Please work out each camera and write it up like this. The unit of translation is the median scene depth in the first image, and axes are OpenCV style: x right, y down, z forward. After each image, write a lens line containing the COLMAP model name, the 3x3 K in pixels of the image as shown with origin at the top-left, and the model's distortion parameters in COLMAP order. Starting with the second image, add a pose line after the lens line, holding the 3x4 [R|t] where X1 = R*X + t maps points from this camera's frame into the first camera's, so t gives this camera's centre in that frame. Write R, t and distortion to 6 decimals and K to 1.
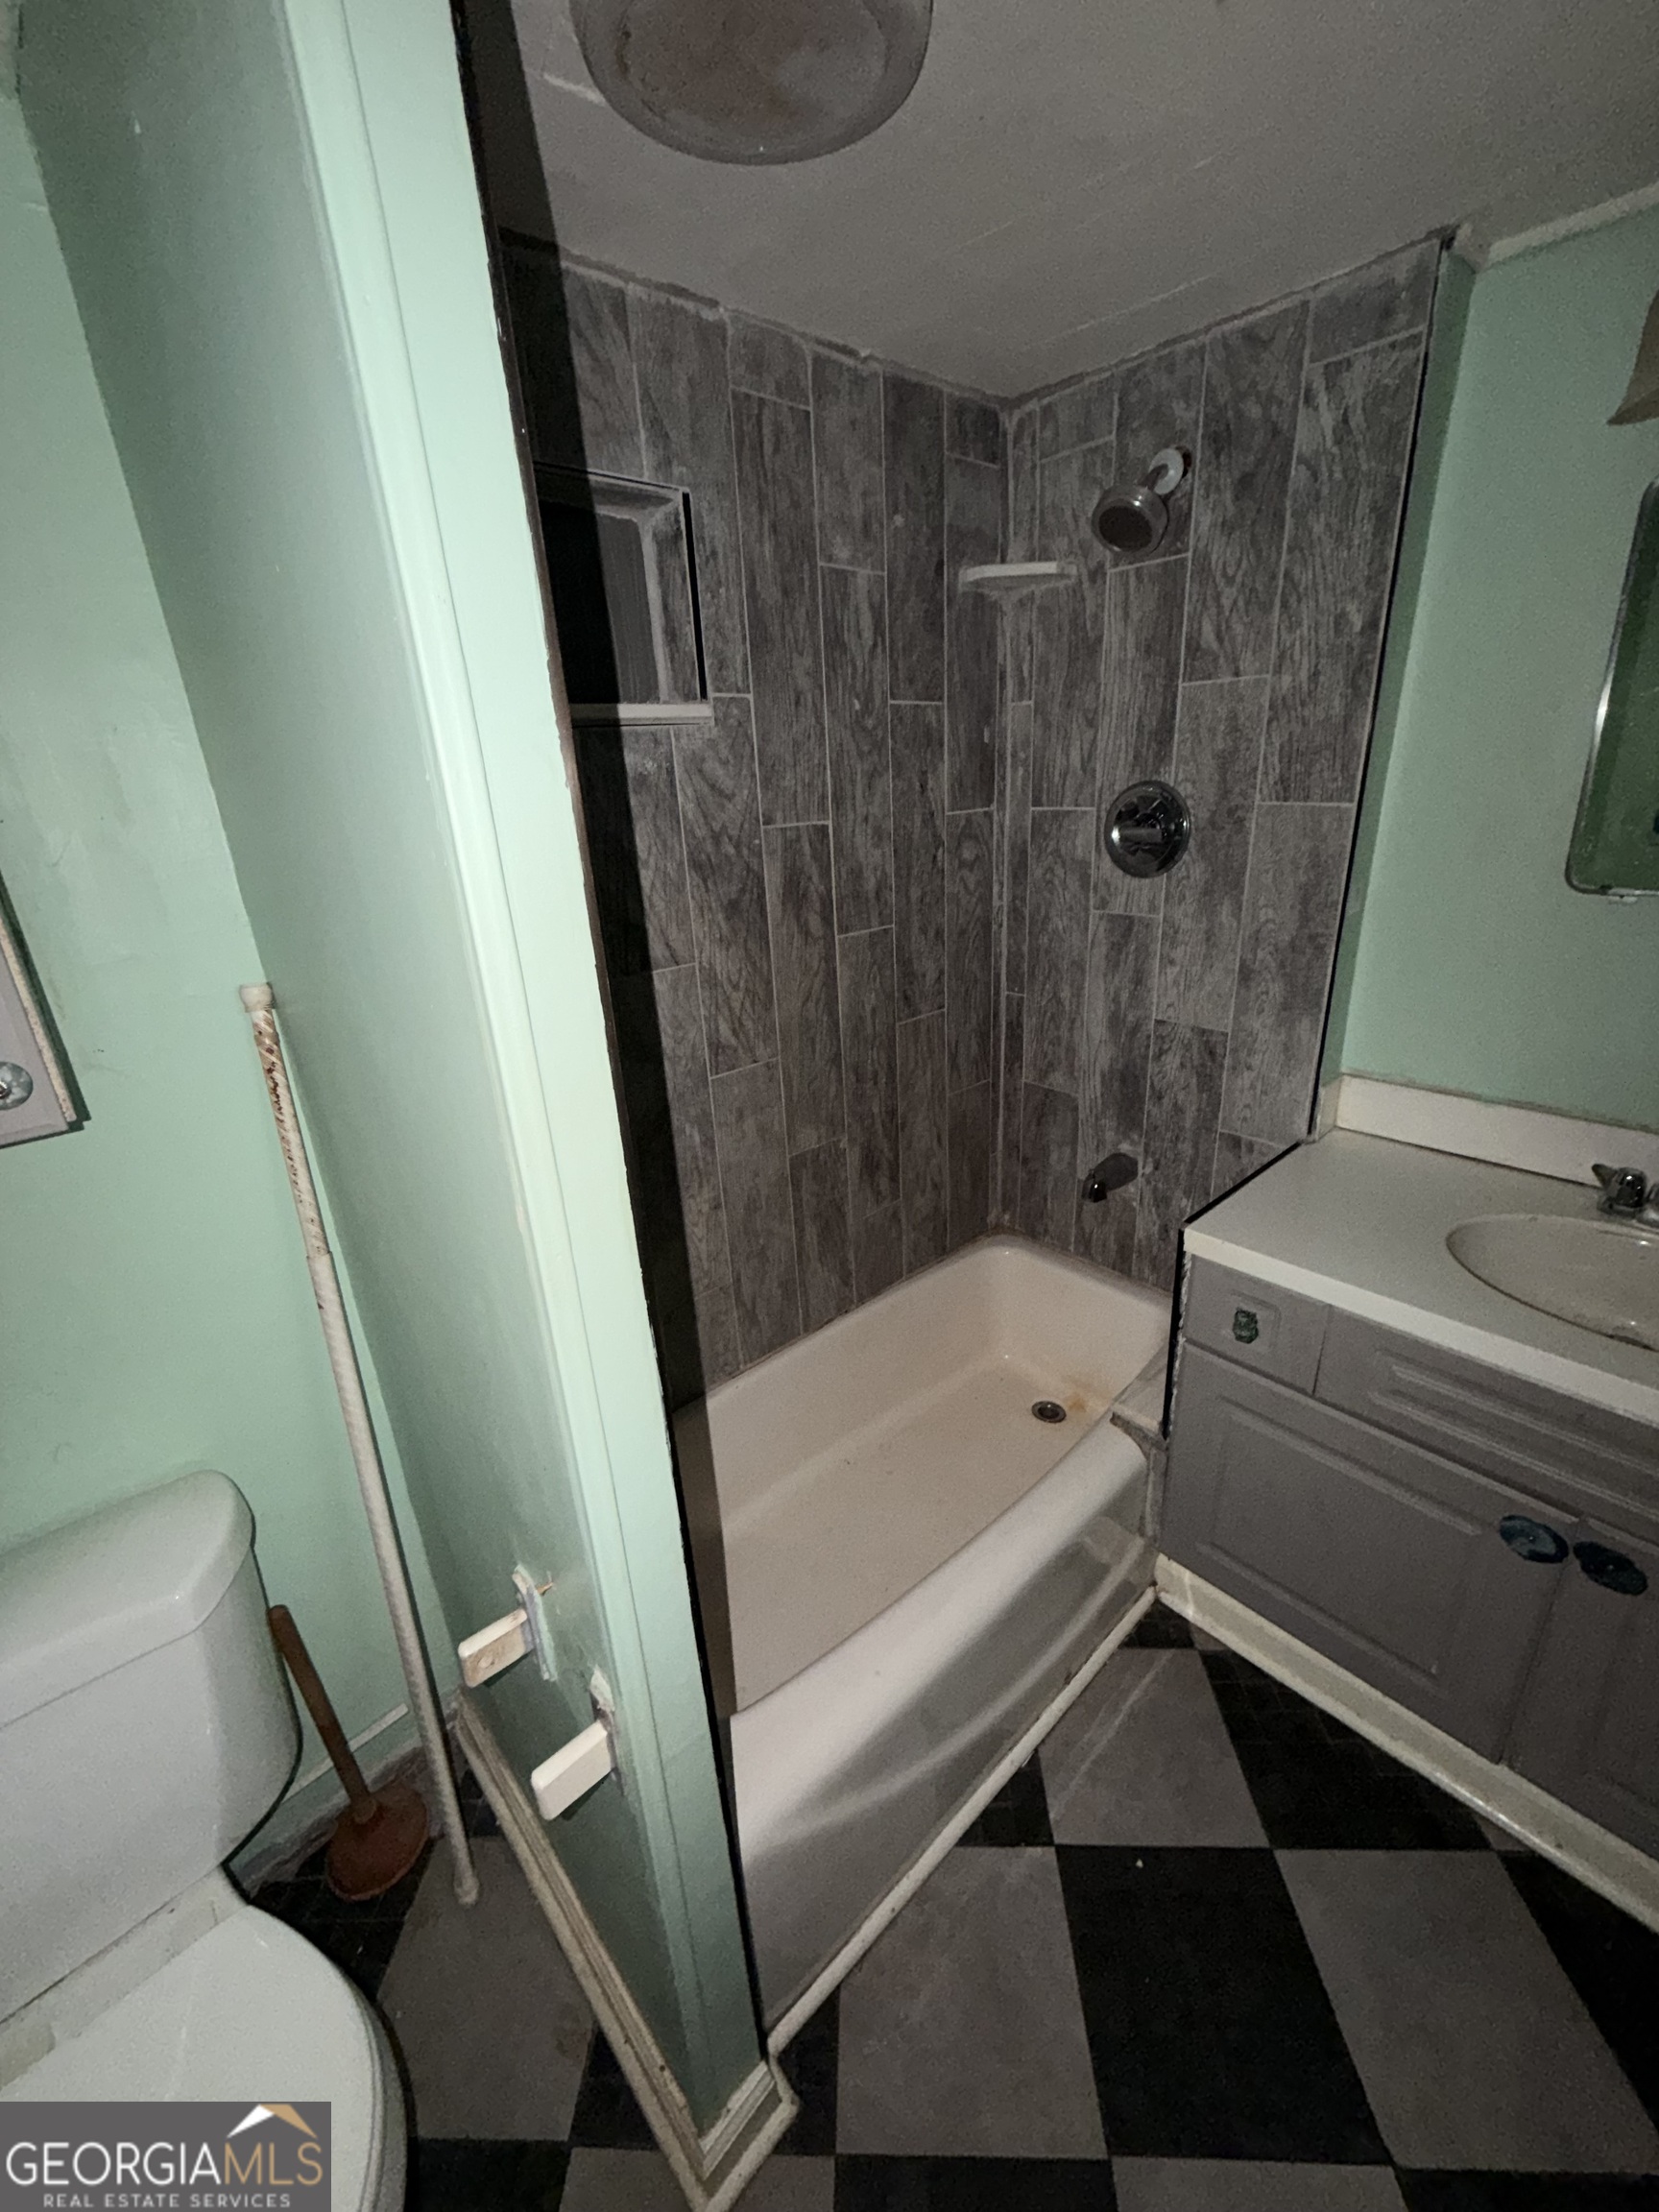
lens RADIAL K [[886.7, 0, 831.8], [0, 886.7, 1101.9], [0, 0, 1]] dist [-0.000247, 0.000403]
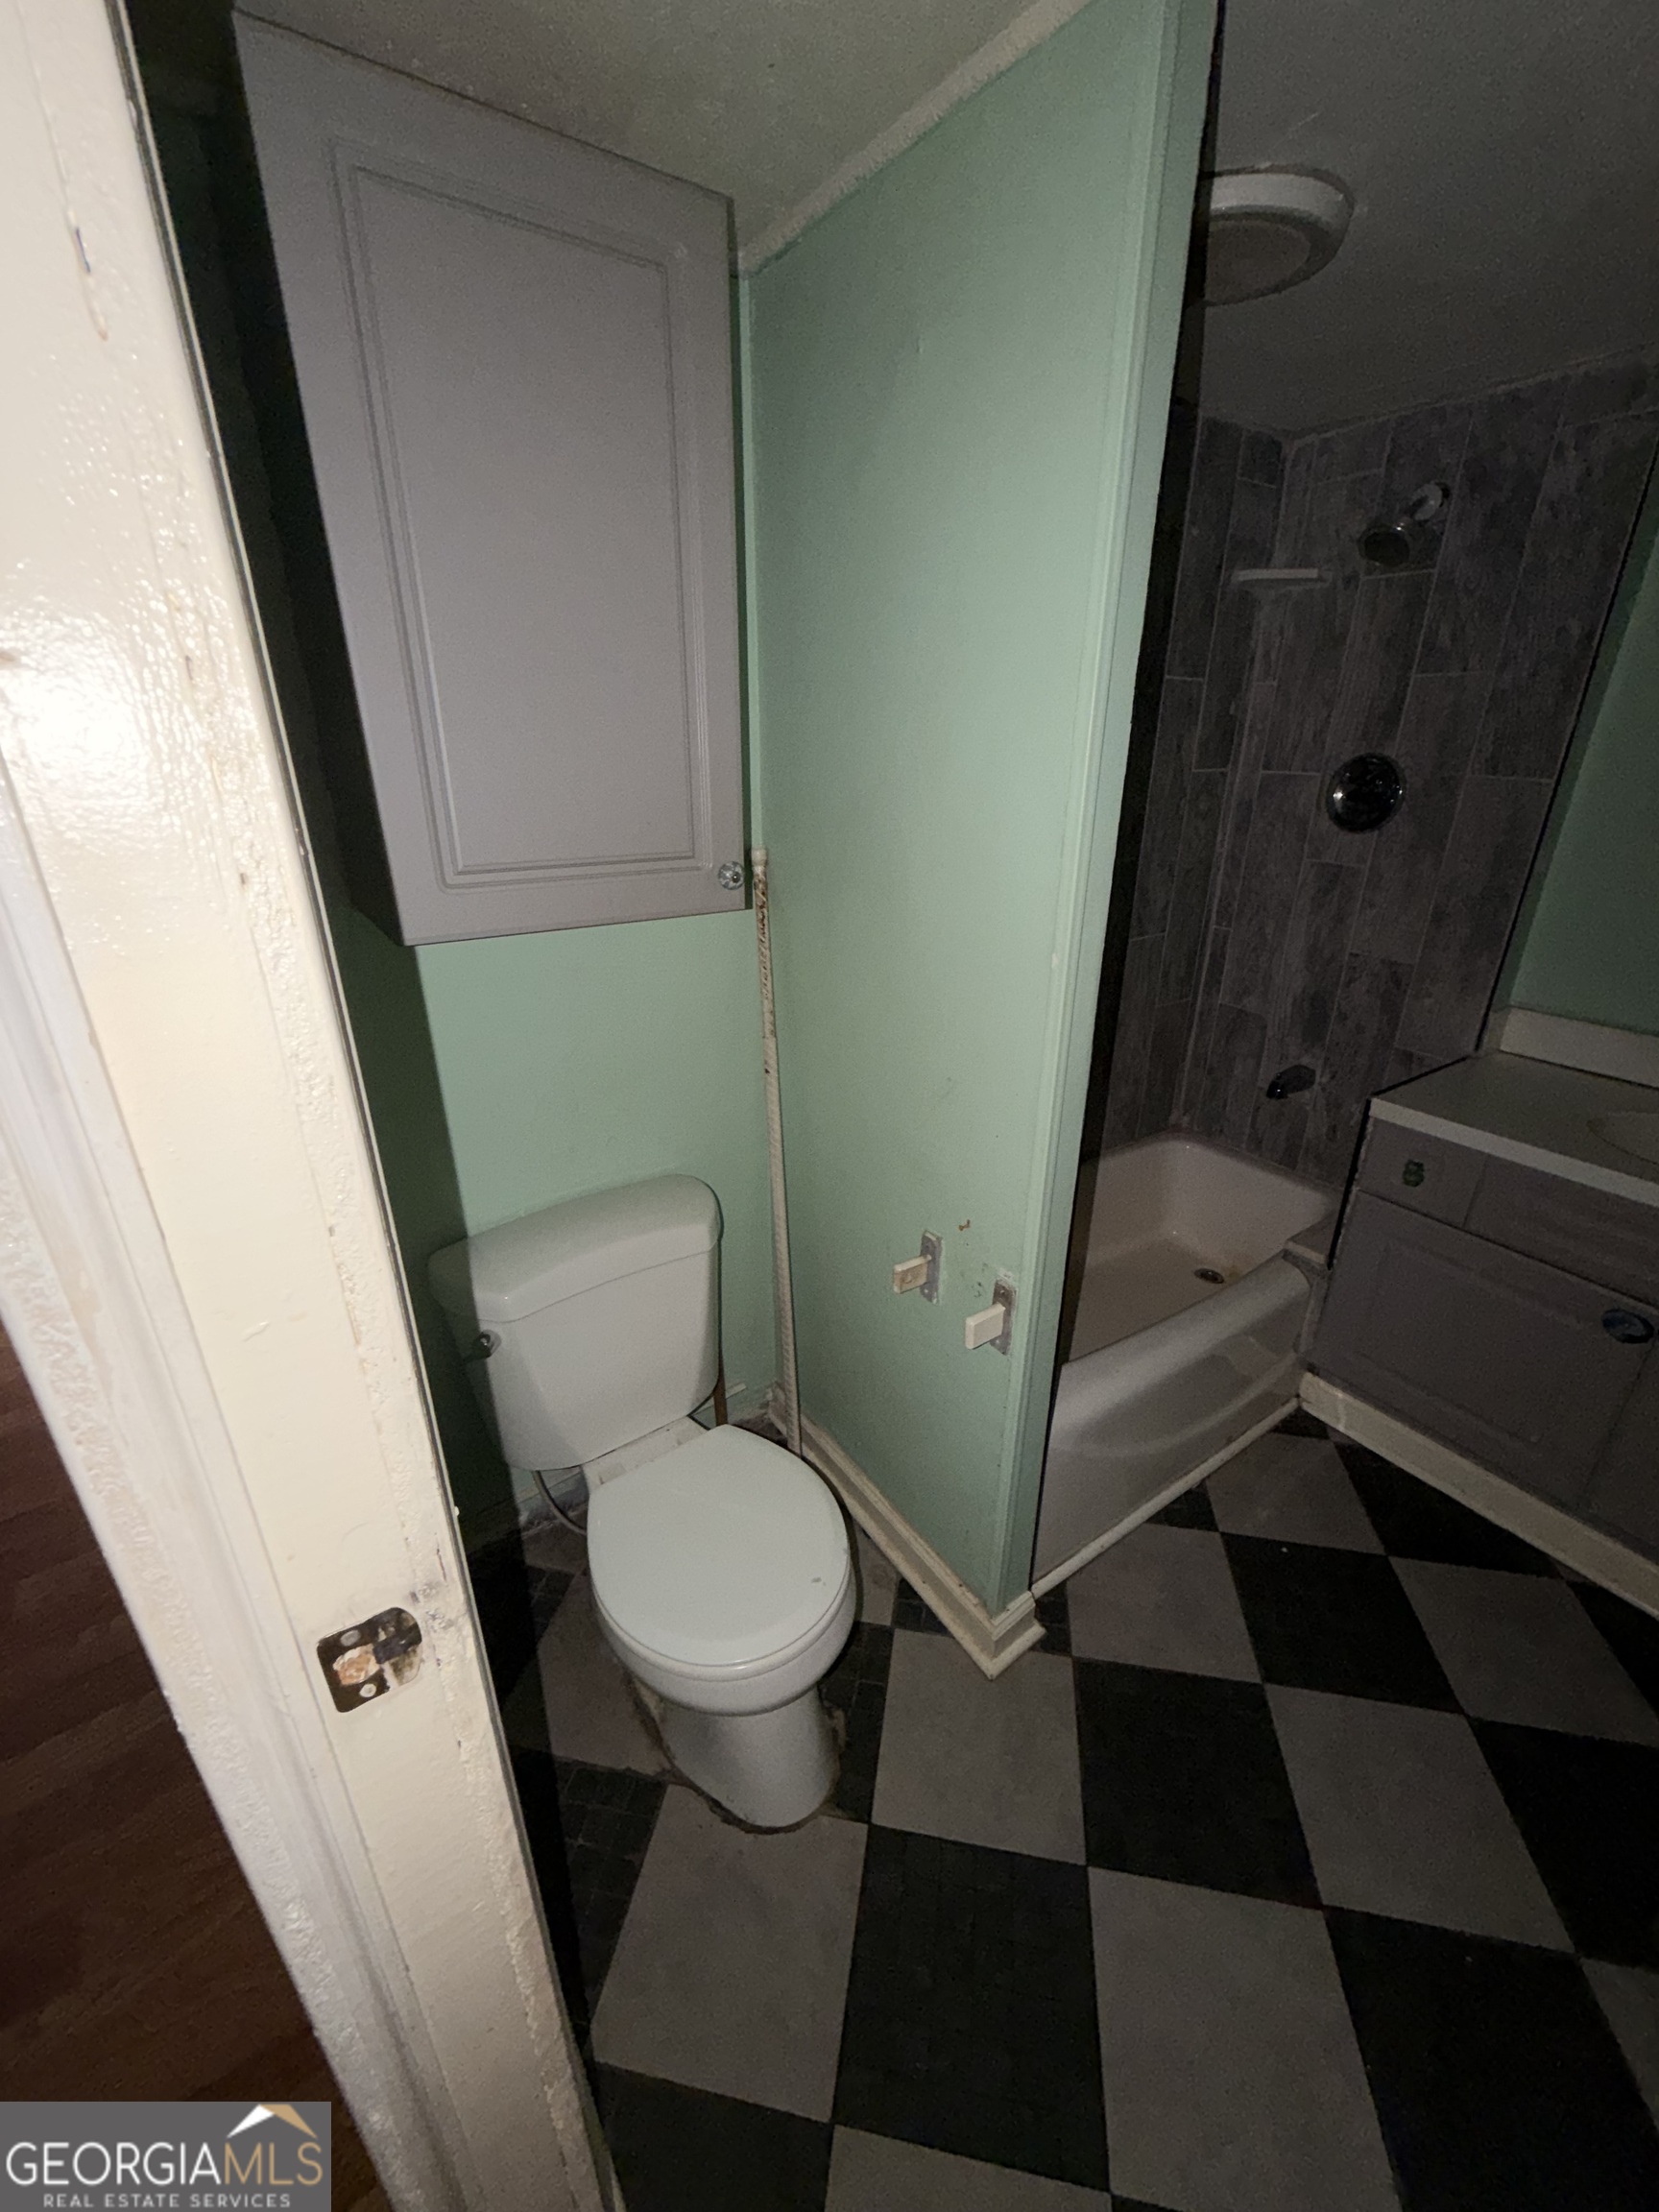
lens RADIAL K [[886.7, 0, 829.9], [0, 886.7, 1102.1], [0, 0, 1]] dist [-0.000247, 0.000403]
pose [[0.989680, 0.102064, -0.100585, -0.216680], [-0.098235, 0.994263, 0.042326, 0.141867], [0.104327, -0.032008, 0.994028, -0.318330]]
